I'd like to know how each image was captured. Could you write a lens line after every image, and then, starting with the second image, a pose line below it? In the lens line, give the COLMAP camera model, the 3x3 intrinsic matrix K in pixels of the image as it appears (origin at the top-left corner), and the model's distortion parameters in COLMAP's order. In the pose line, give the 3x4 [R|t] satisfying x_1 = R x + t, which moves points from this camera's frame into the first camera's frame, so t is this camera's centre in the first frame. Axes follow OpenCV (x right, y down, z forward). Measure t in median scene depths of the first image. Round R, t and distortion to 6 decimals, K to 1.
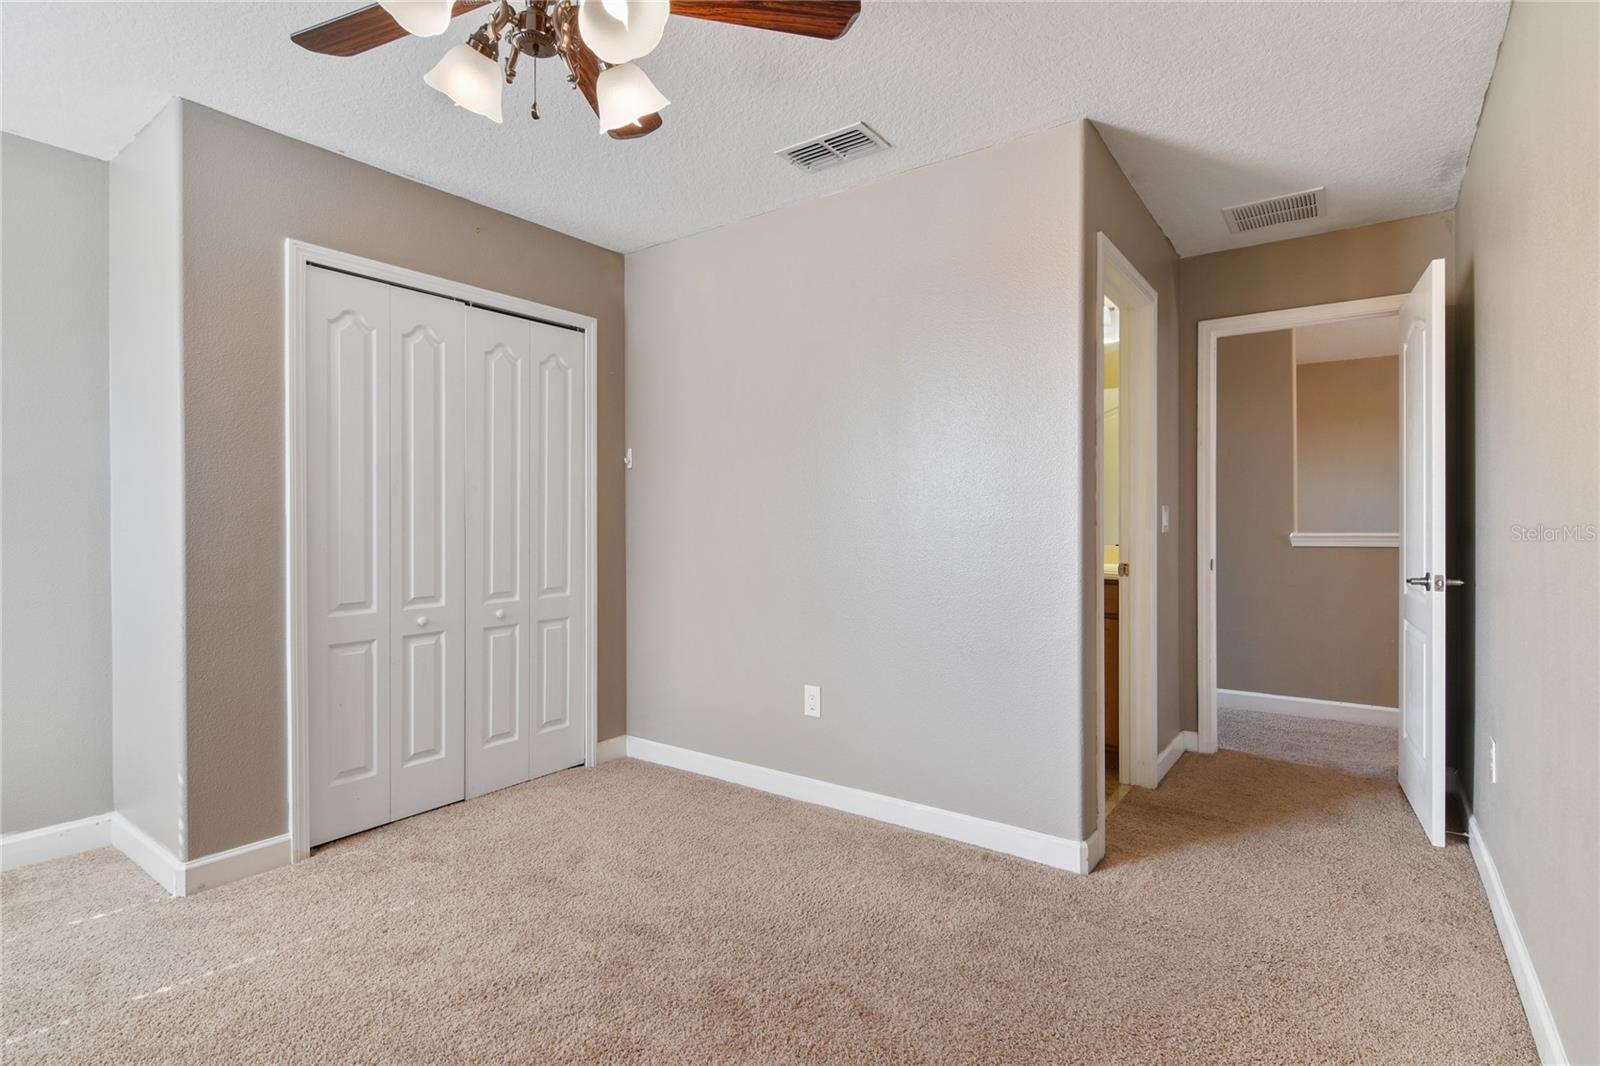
lens RADIAL K [[774.0, 0, 798.4], [0, 774.0, 523.3], [0, 0, 1]] dist [-0.000557, 0.000948]
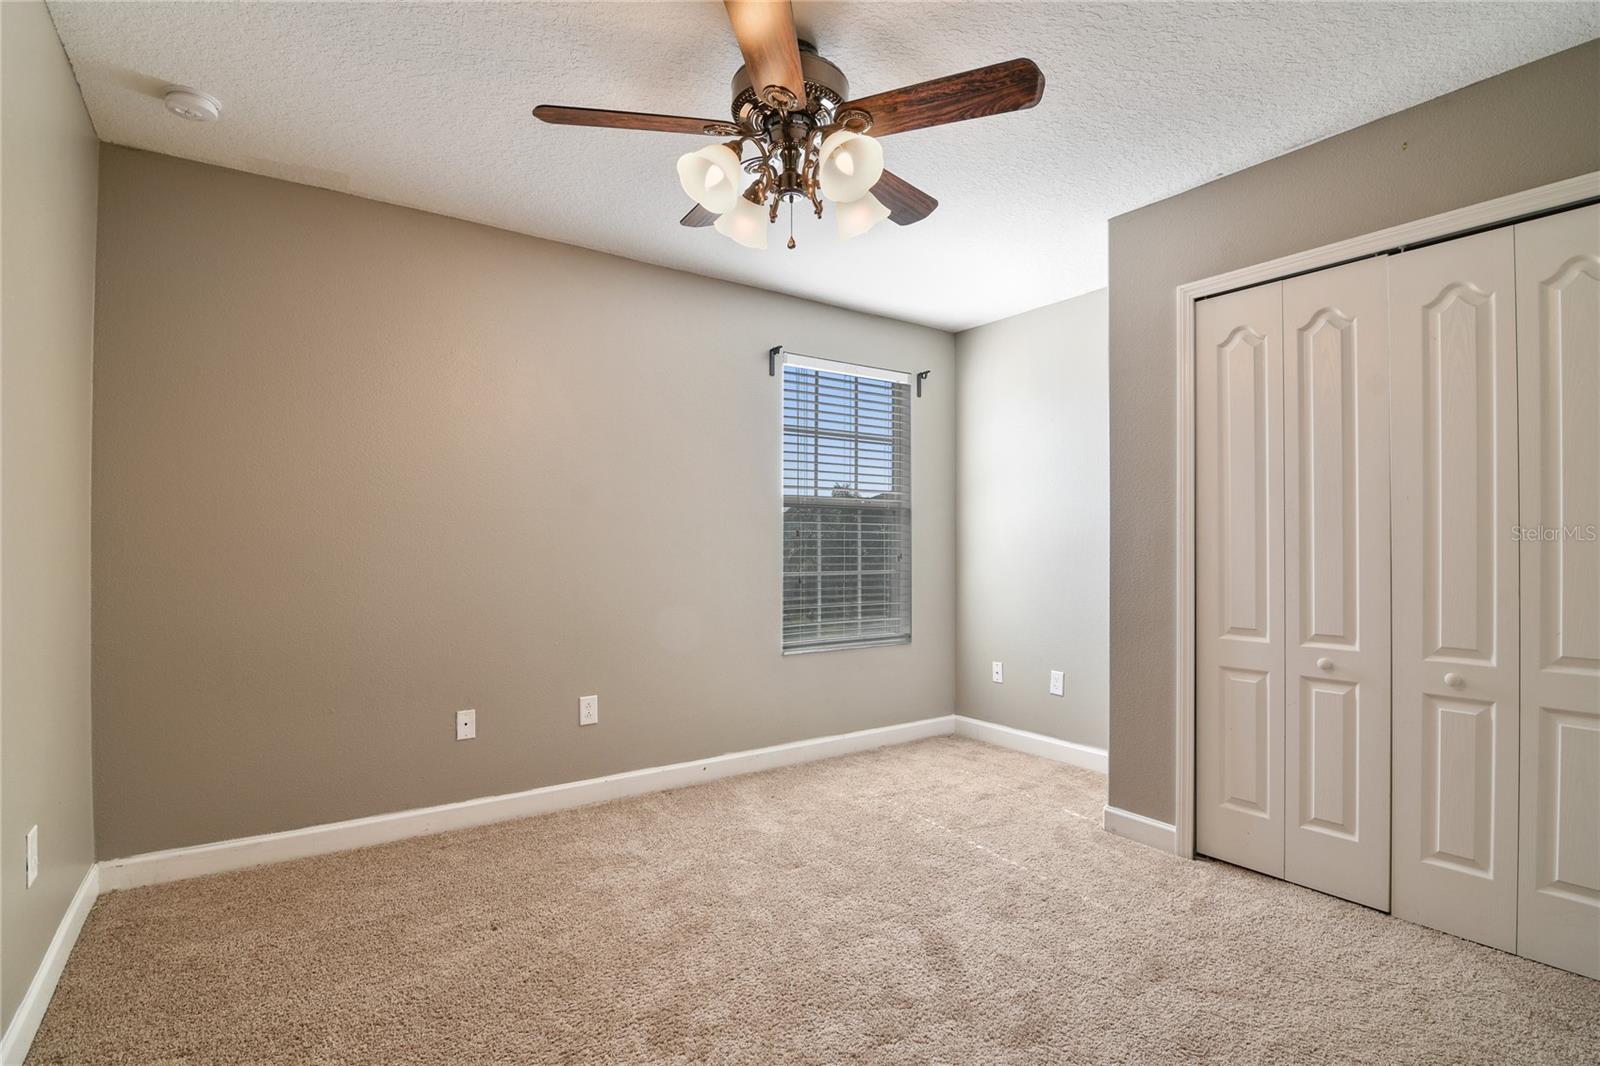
lens RADIAL K [[774.0, 0, 797.3], [0, 774.0, 542.6], [0, 0, 1]] dist [-0.000557, 0.000948]
pose [[-0.309202, 0.002436, -0.950993, 0.507397], [0.000847, 0.999997, 0.002286, -0.006677], [0.950996, -0.000099, -0.309203, 0.754451]]
